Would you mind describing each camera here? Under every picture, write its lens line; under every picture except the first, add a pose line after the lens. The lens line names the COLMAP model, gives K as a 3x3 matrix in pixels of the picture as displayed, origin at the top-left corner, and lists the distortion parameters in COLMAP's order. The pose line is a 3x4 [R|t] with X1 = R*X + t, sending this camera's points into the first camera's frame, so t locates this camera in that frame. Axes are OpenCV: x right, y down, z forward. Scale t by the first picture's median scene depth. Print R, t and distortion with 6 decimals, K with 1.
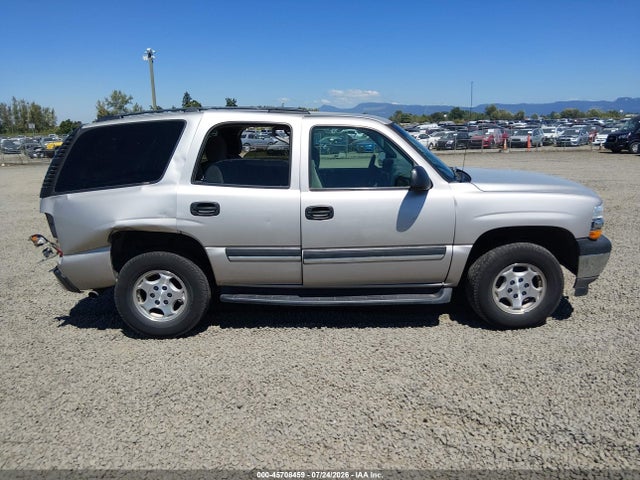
lens RADIAL K [[501.2, 0, 320.0], [0, 501.2, 240.0], [0, 0, 1]] dist [0.093266, -0.194884]
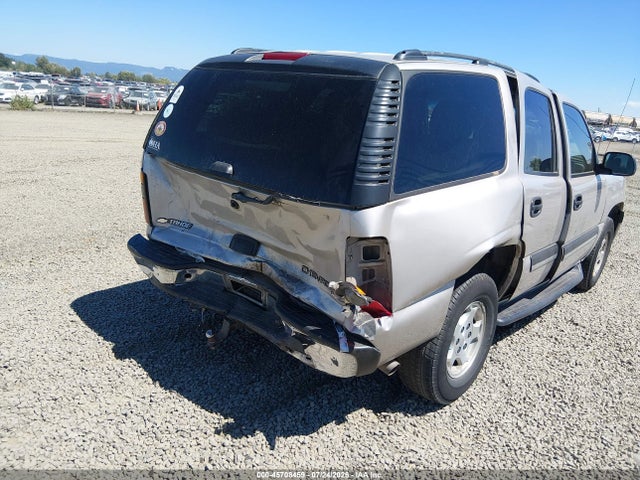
lens RADIAL K [[488.5, 0, 320.0], [0, 488.5, 240.0], [0, 0, 1]] dist [0.089292, -0.149122]
pose [[0.662212, -0.118019, 0.739964, -0.912843], [0.057543, 0.992612, 0.106817, -0.102275], [-0.747103, -0.028156, 0.664111, 0.707659]]
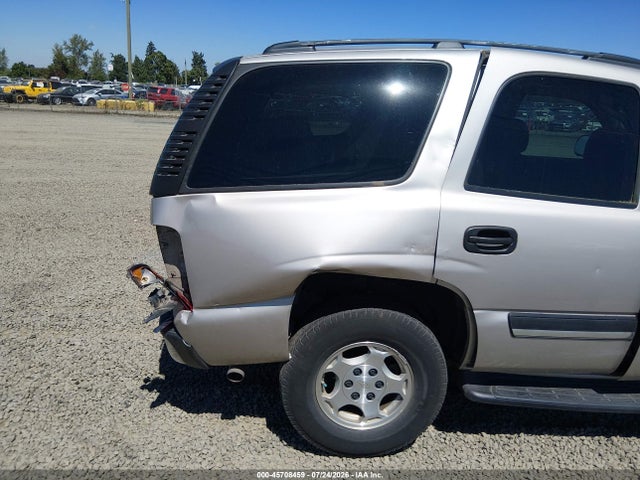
lens RADIAL K [[488.5, 0, 320.0], [0, 488.5, 240.0], [0, 0, 1]] dist [0.089292, -0.149122]
pose [[0.994236, 0.053532, 0.092892, -0.420269], [-0.059946, 0.995904, 0.067693, -0.080730], [-0.088888, -0.072872, 0.993372, 0.480215]]
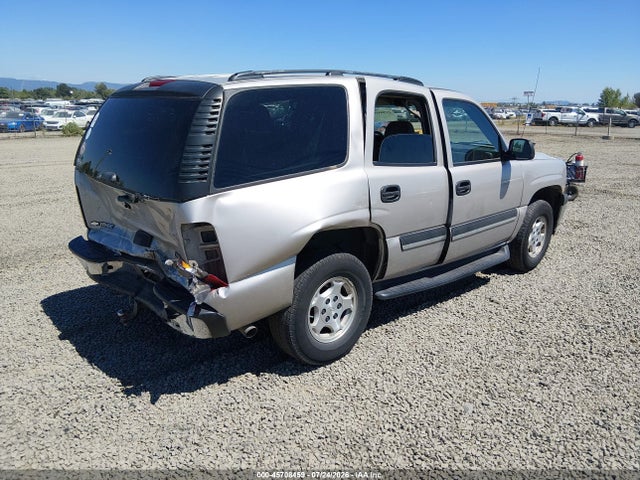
lens RADIAL K [[488.5, 0, 320.0], [0, 488.5, 240.0], [0, 0, 1]] dist [0.089292, -0.149122]
pose [[0.732247, -0.145852, 0.665238, -0.822596], [0.118207, 0.989191, 0.086763, -0.066174], [-0.670703, 0.015104, 0.741573, 0.438693]]
